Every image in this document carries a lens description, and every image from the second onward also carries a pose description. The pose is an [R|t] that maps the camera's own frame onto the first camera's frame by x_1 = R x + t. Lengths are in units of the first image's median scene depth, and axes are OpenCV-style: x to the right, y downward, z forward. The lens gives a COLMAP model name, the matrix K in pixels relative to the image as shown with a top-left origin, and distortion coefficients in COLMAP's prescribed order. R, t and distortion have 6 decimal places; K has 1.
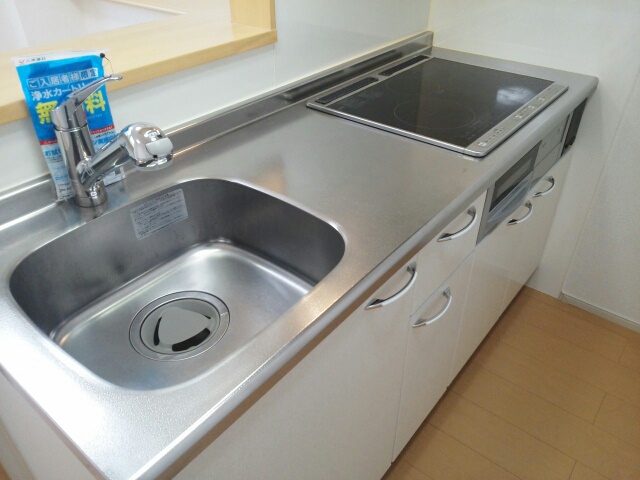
lens RADIAL K [[523.4, 0, 320.0], [0, 523.4, 240.0], [0, 0, 1]] dist [-0.054676, -0.002080]
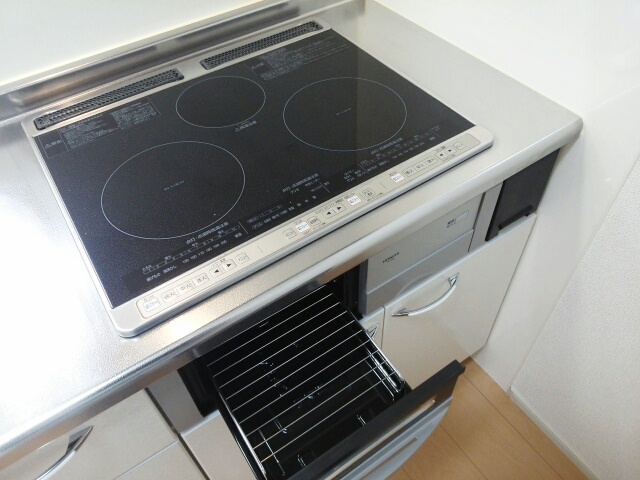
lens RADIAL K [[507.3, 0, 320.0], [0, 507.3, 240.0], [0, 0, 1]] dist [0.000681, -0.000983]
pose [[0.956343, 0.202399, -0.210815, 0.412768], [-0.143067, 0.953247, 0.266182, -0.294267], [0.254834, -0.224401, 0.940587, 0.416523]]
